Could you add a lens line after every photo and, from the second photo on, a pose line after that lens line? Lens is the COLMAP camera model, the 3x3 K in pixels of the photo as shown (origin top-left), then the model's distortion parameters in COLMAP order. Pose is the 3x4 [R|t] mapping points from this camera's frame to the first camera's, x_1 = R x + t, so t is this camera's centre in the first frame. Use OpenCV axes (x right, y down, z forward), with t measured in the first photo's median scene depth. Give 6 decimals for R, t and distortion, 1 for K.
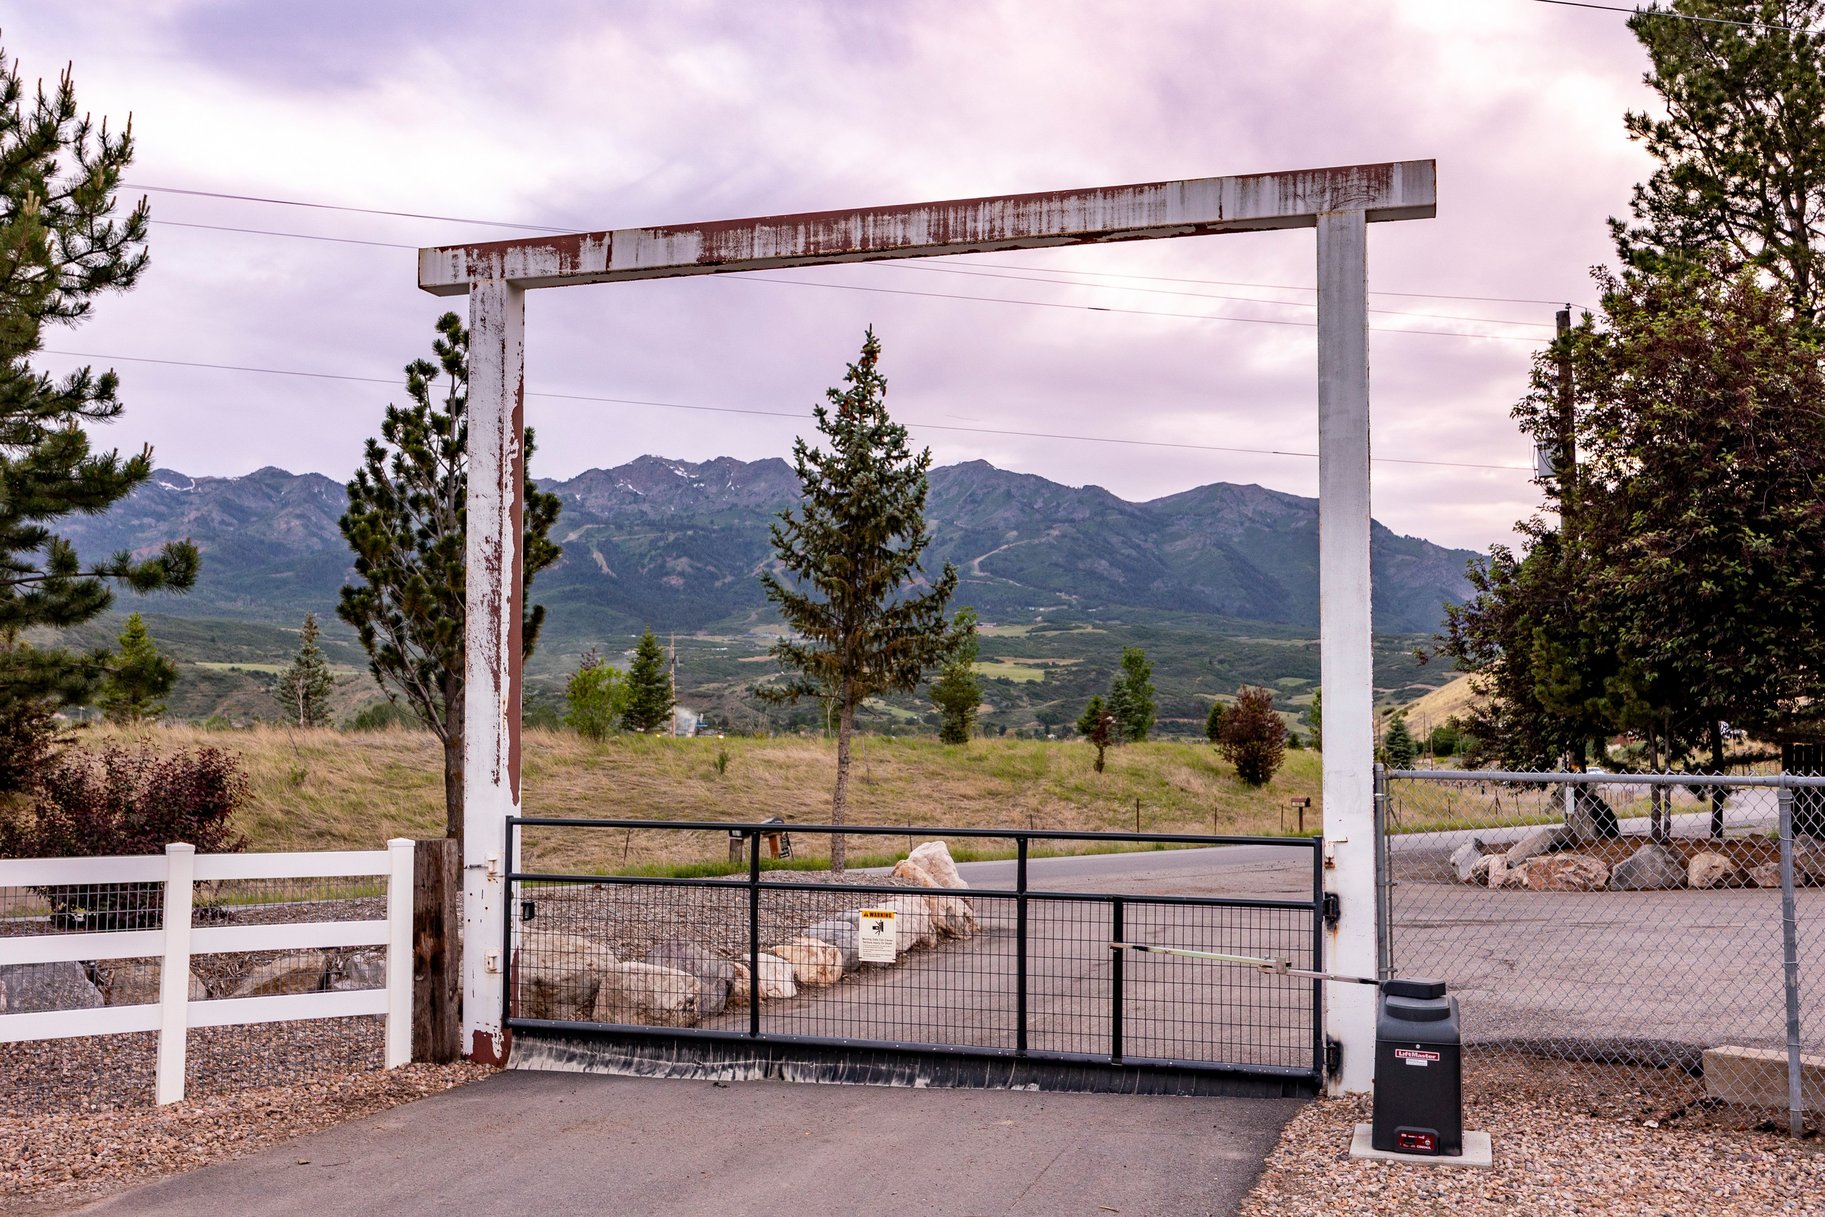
lens RADIAL K [[1736.8, 0, 912.5], [0, 1736.8, 608.5], [0, 0, 1]] dist [-0.022905, -0.003567]
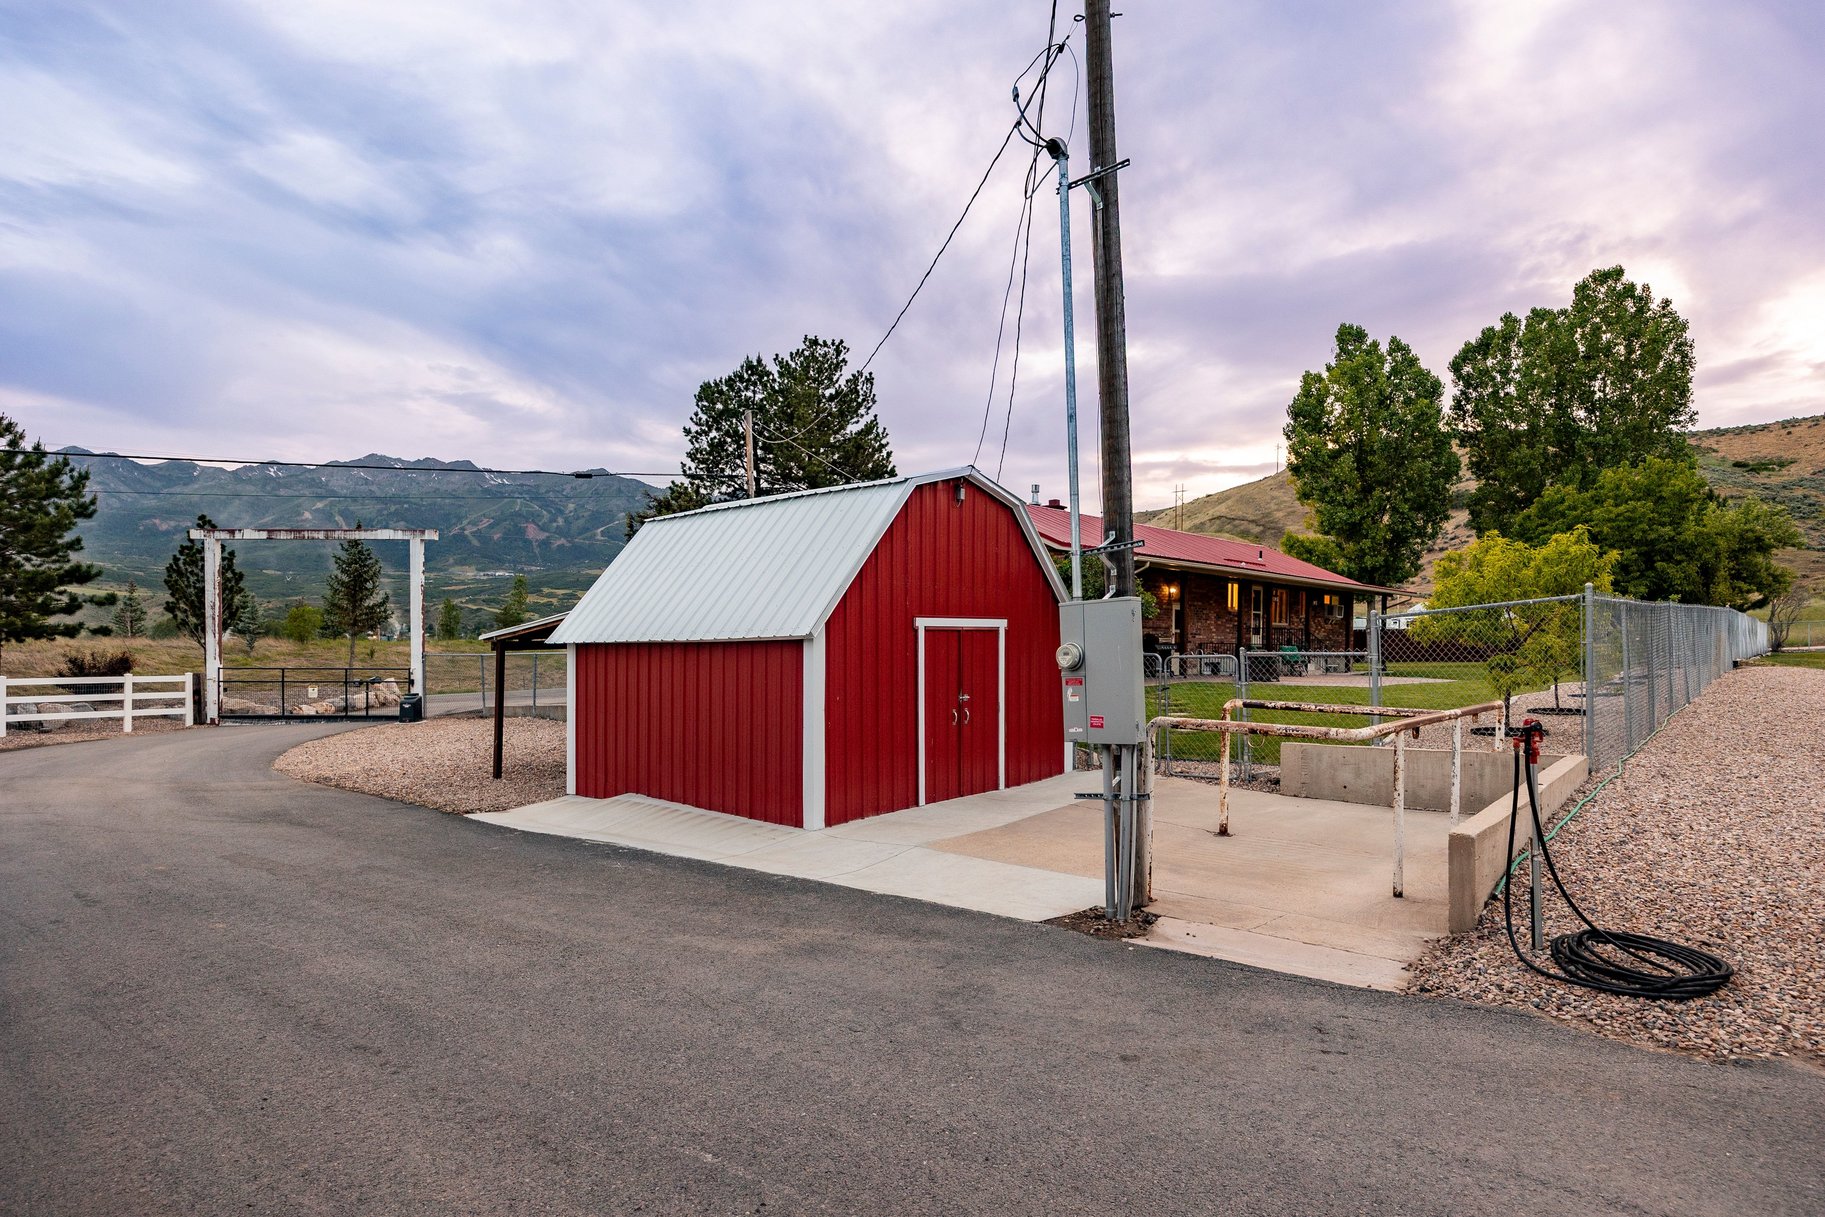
lens RADIAL K [[1005.6, 0, 916.4], [0, 1005.6, 637.5], [0, 0, 1]] dist [-0.003711, -0.000069]
pose [[0.942483, -0.002687, 0.334245, 0.420927], [-0.022415, 0.997209, 0.071222, -0.125131], [-0.333503, -0.074617, 0.939791, -1.417921]]
